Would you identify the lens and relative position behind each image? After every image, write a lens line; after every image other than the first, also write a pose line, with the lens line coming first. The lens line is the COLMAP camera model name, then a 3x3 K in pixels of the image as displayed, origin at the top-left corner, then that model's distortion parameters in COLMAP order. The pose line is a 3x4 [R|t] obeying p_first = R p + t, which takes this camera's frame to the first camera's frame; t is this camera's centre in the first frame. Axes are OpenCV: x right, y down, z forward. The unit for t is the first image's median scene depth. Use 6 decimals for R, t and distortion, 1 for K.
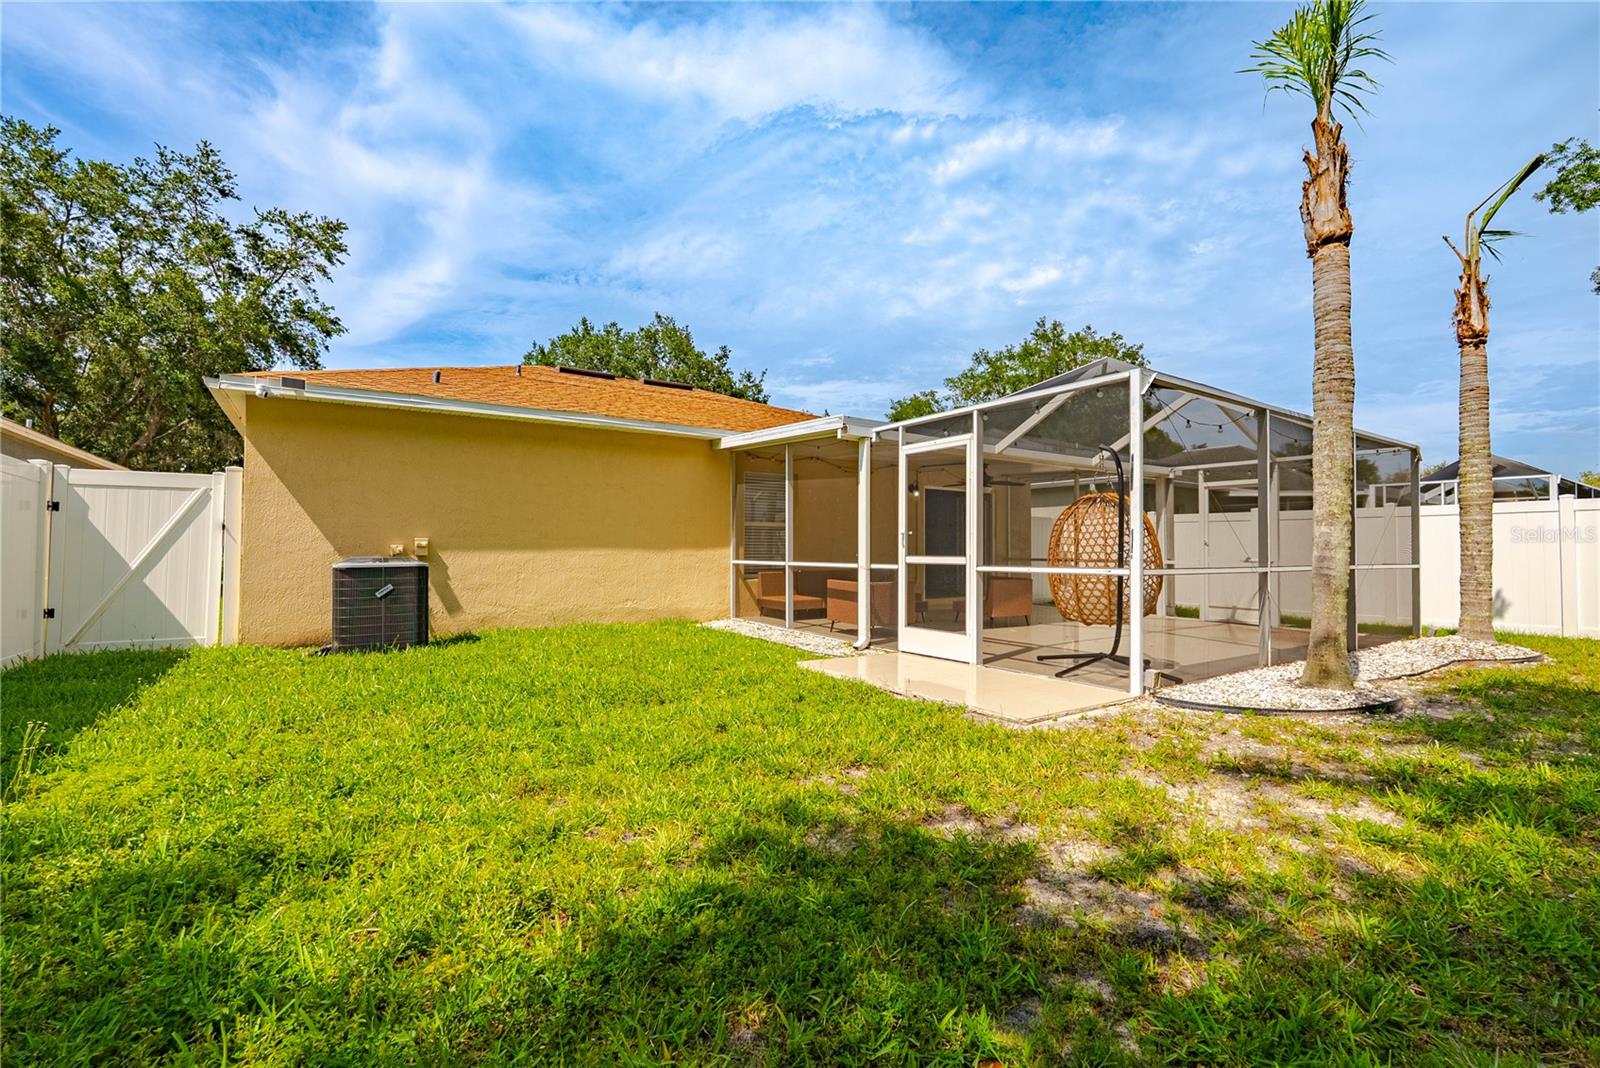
lens RADIAL K [[702.4, 0, 800.0], [0, 702.4, 534.0], [0, 0, 1]] dist [-0.004431, 0.000846]
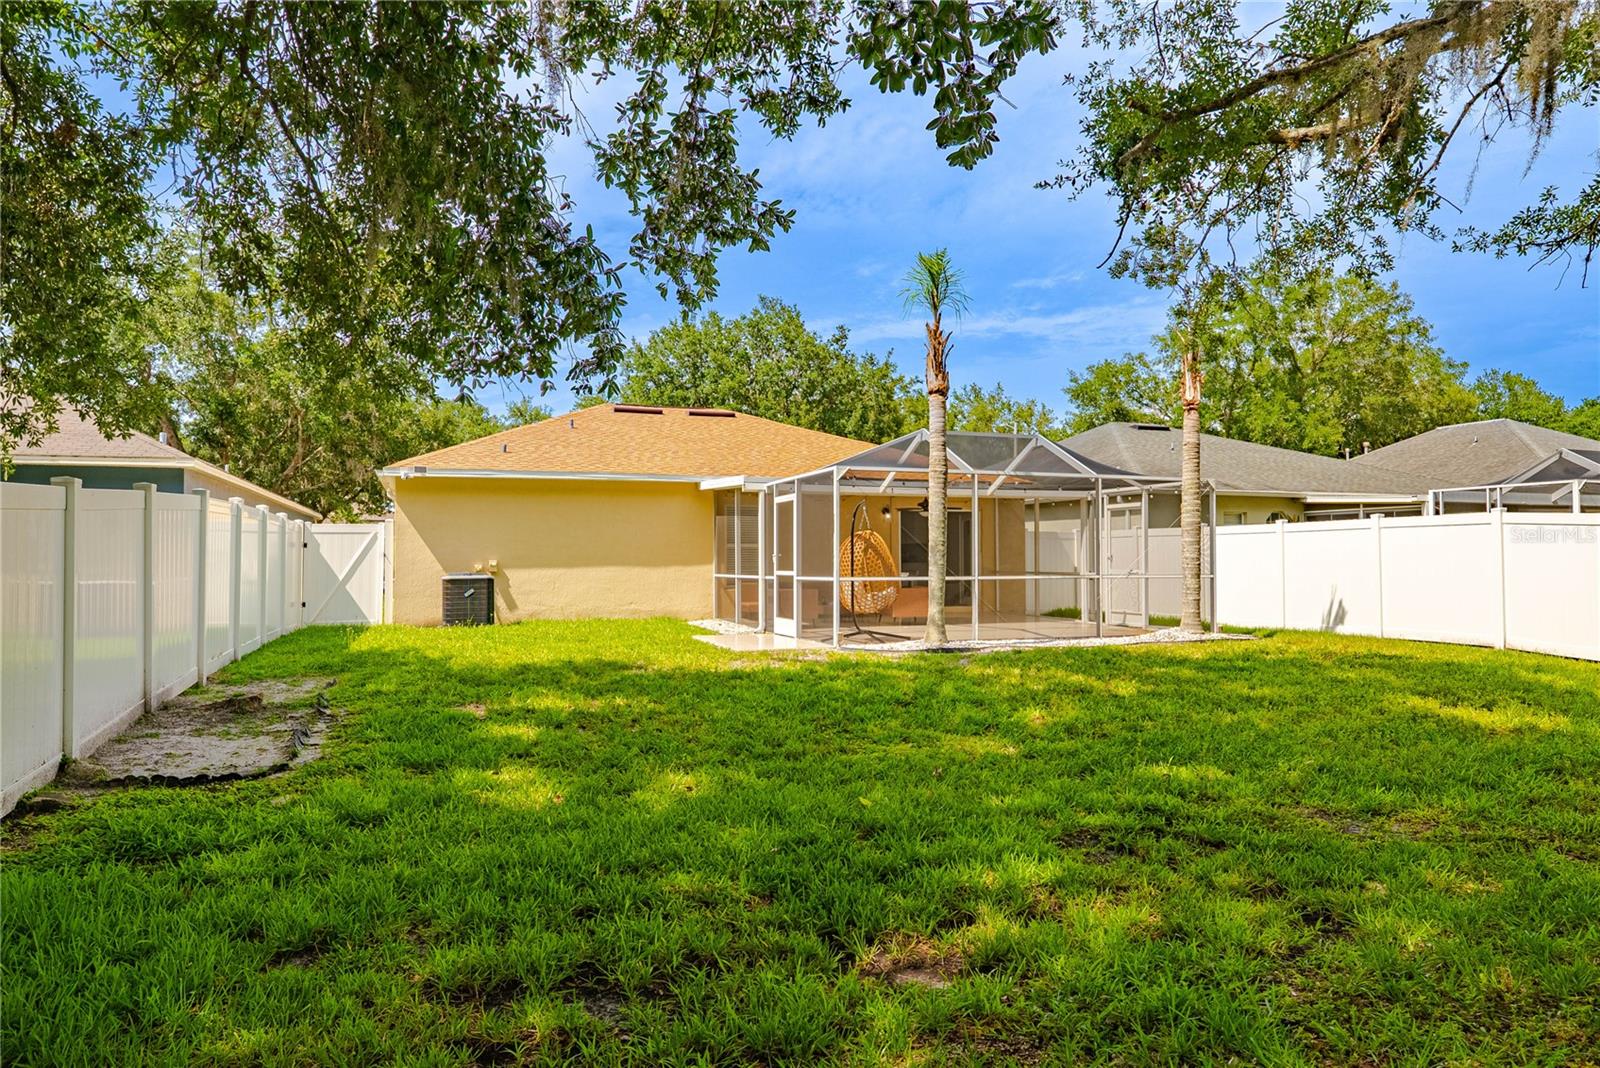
lens RADIAL K [[1007.1, 0, 800.0], [0, 1007.1, 534.0], [0, 0, 1]] dist [-0.021334, -0.000584]
pose [[0.970647, -0.013786, -0.240113, 0.602691], [0.012594, 0.999900, -0.006498, -0.027405], [0.240179, 0.003283, 0.970723, -0.914623]]
